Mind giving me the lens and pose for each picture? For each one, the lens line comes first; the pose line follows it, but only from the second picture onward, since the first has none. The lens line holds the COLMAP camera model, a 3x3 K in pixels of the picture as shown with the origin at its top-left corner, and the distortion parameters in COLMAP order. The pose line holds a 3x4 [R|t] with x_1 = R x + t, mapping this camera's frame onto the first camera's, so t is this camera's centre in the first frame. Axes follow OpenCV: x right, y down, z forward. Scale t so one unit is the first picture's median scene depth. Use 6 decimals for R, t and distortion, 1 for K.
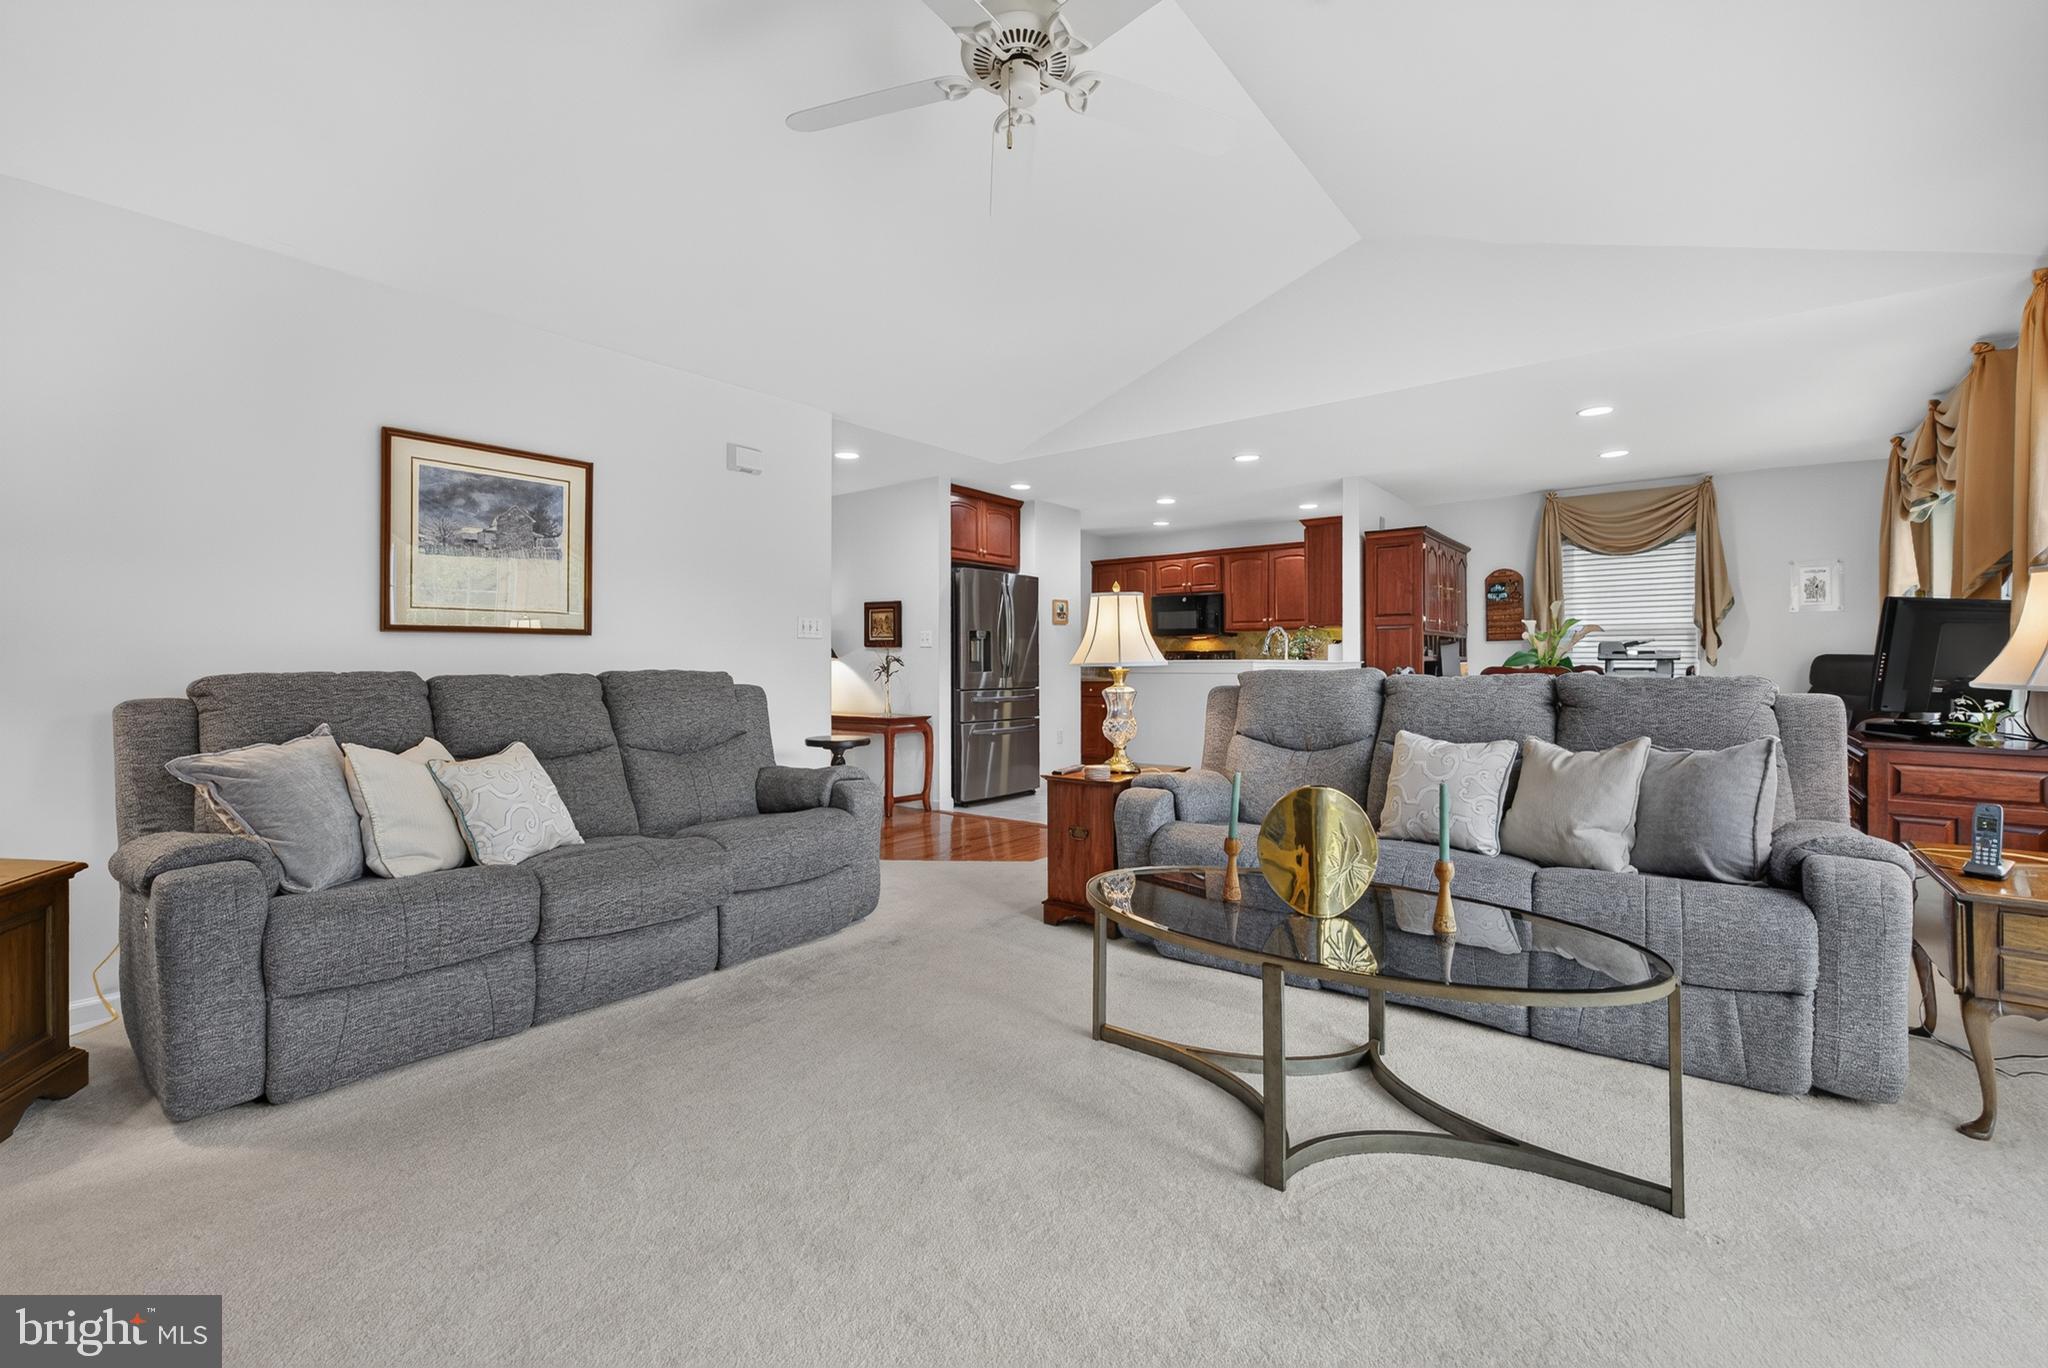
lens RADIAL K [[859.9, 0, 1023.6], [0, 859.9, 662.6], [0, 0, 1]] dist [0.011604, 0.000123]
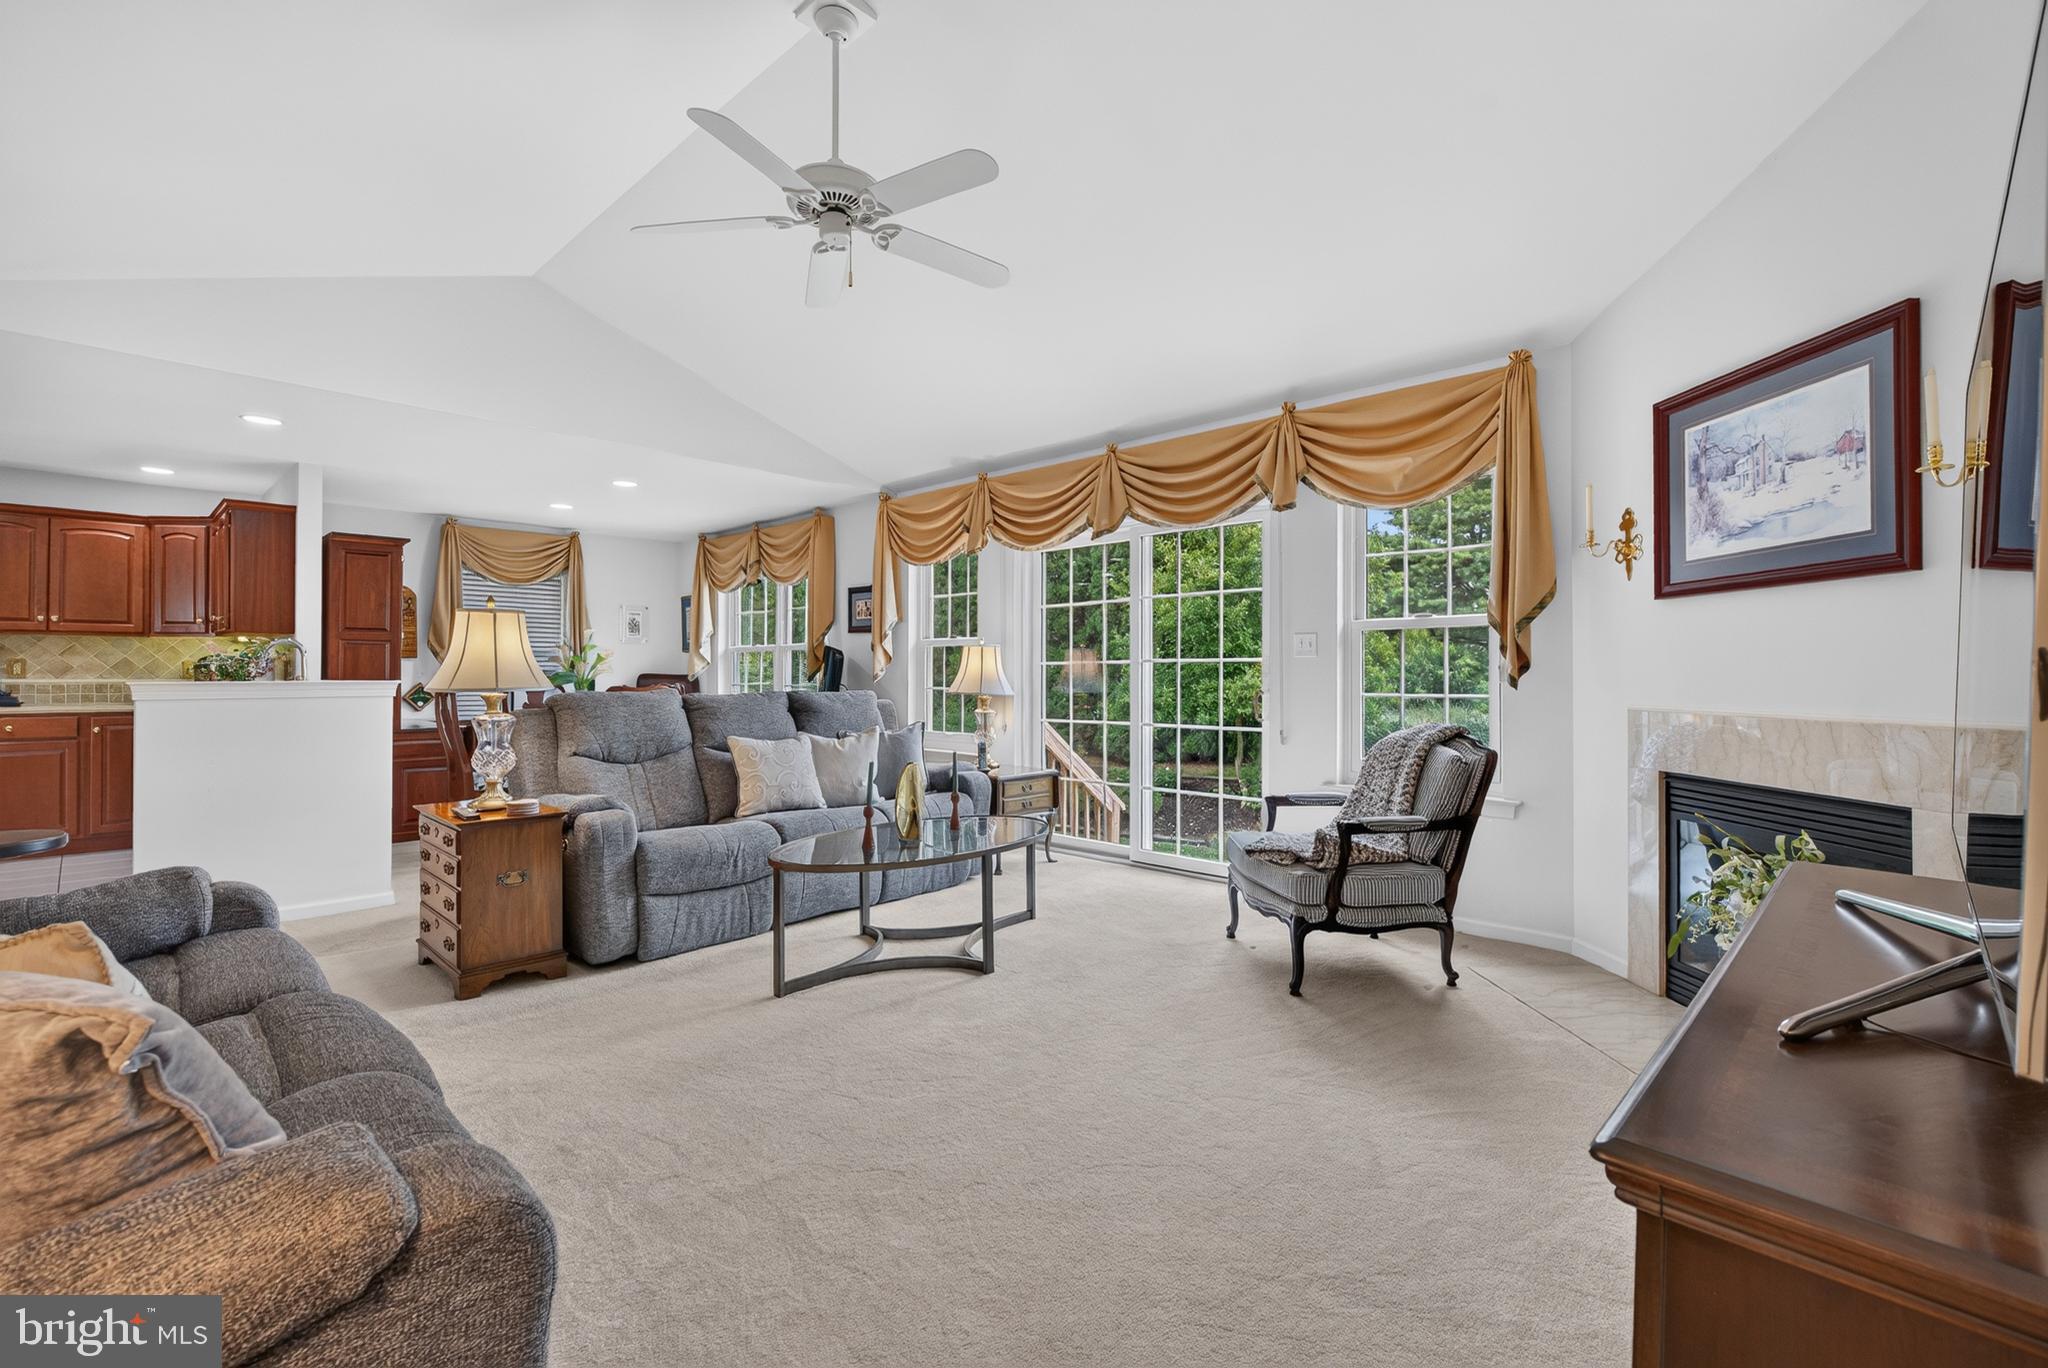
lens RADIAL K [[923.7, 0, 1022.9], [0, 923.7, 672.0], [0, 0, 1]] dist [0.005156, 0.001532]
pose [[0.082148, 0.004805, 0.996609, -0.792021], [-0.003554, 0.999983, -0.004528, -0.012507], [-0.996614, -0.003170, 0.082164, 0.364057]]
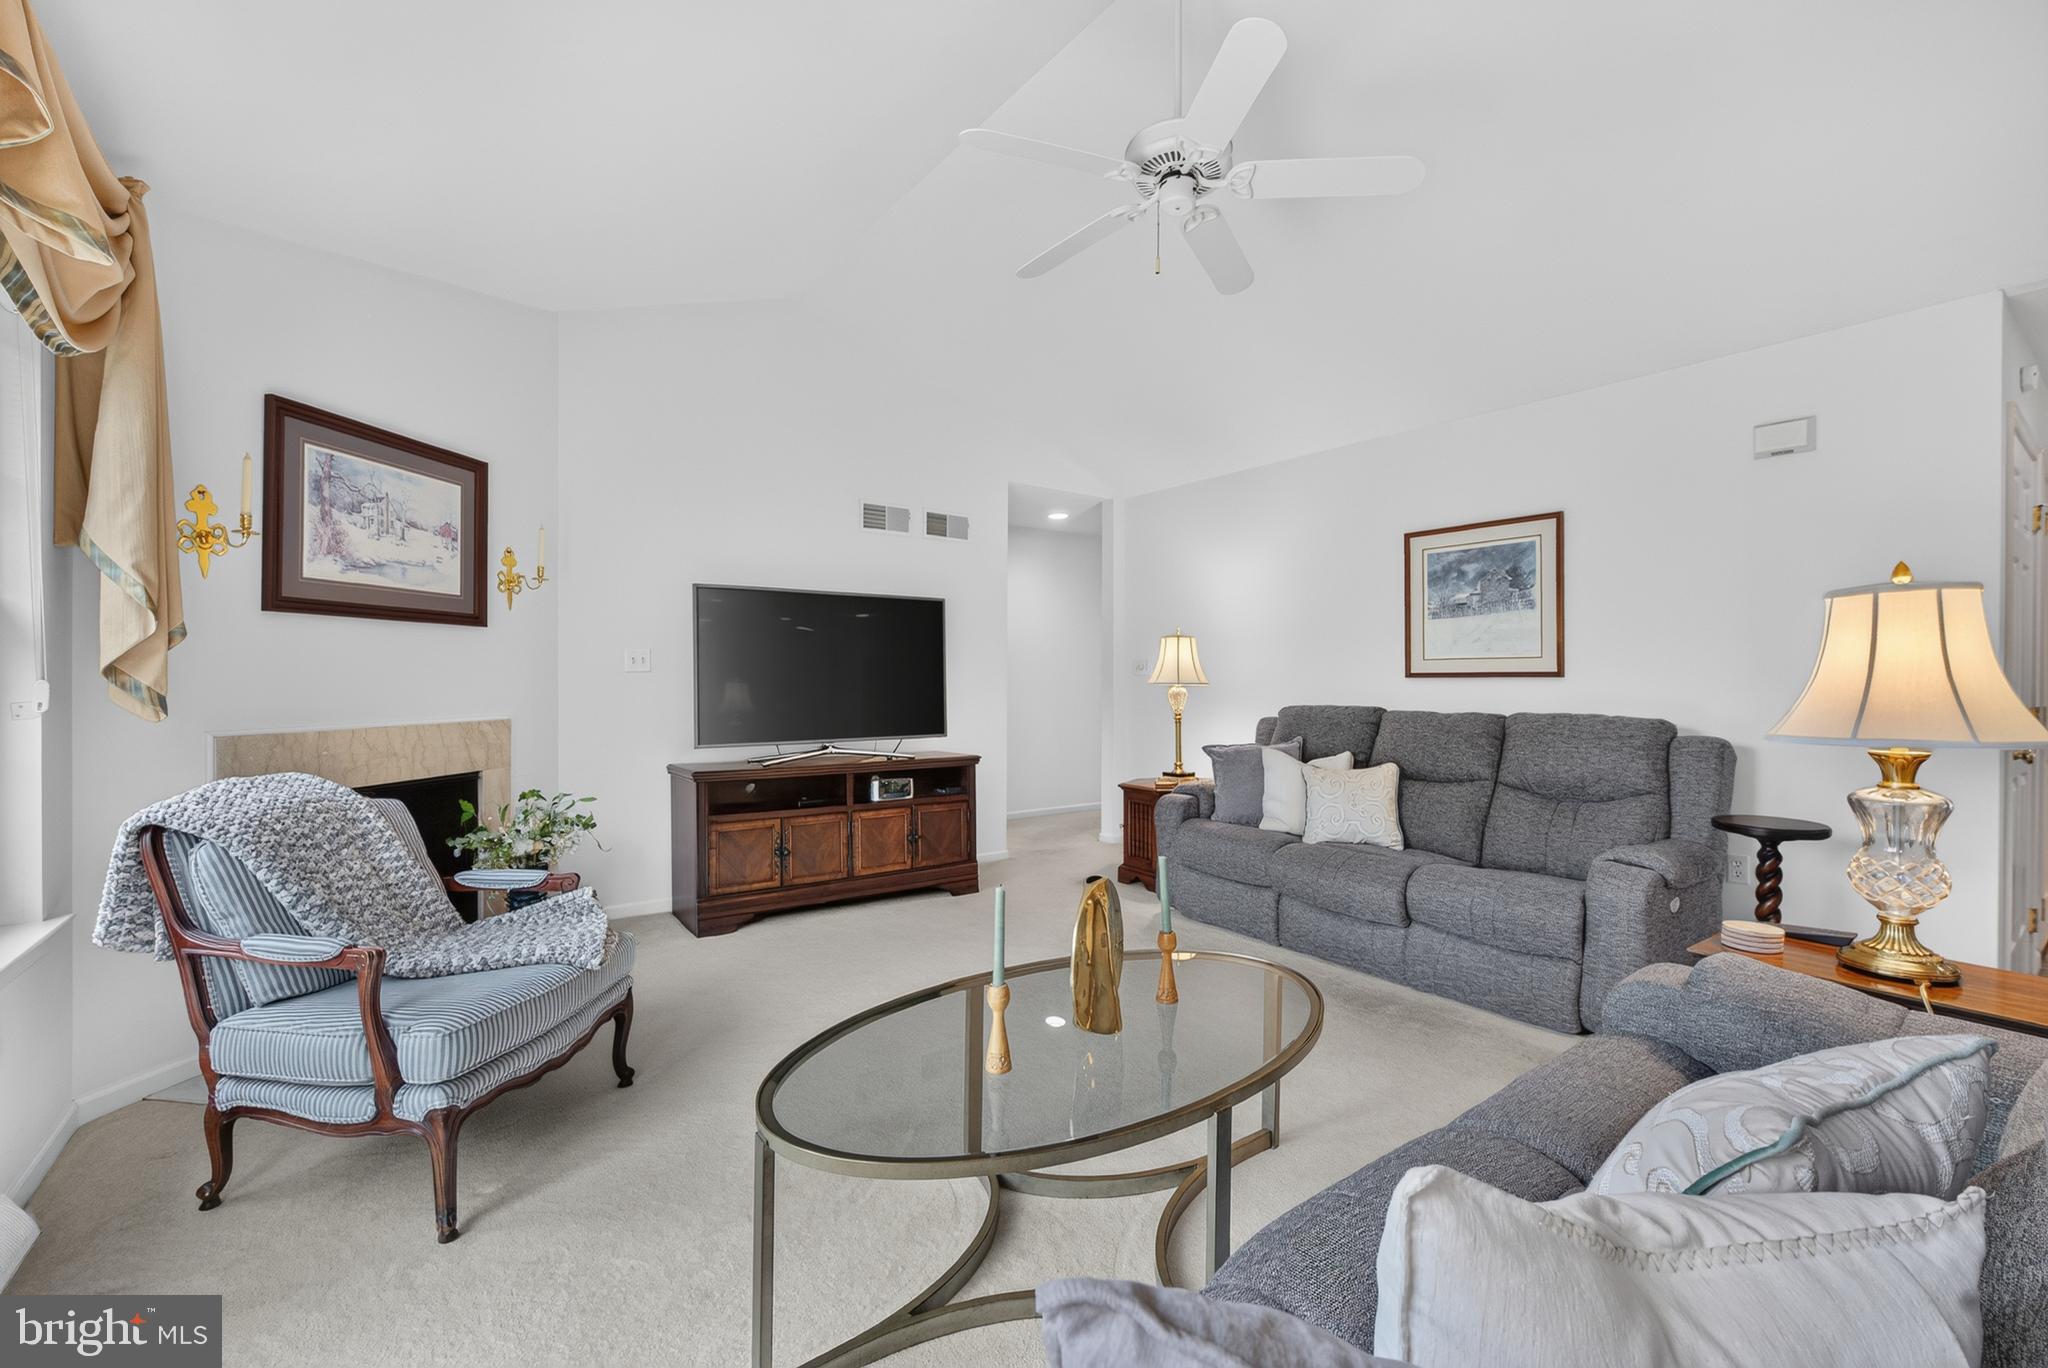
lens RADIAL K [[859.9, 0, 1025.1], [0, 859.9, 691.0], [0, 0, 1]] dist [0.011604, 0.000123]
pose [[-0.253449, 0.017106, -0.967197, 0.676063], [-0.002458, 0.999829, 0.018327, -0.033313], [0.967346, 0.007023, -0.253364, 0.650483]]
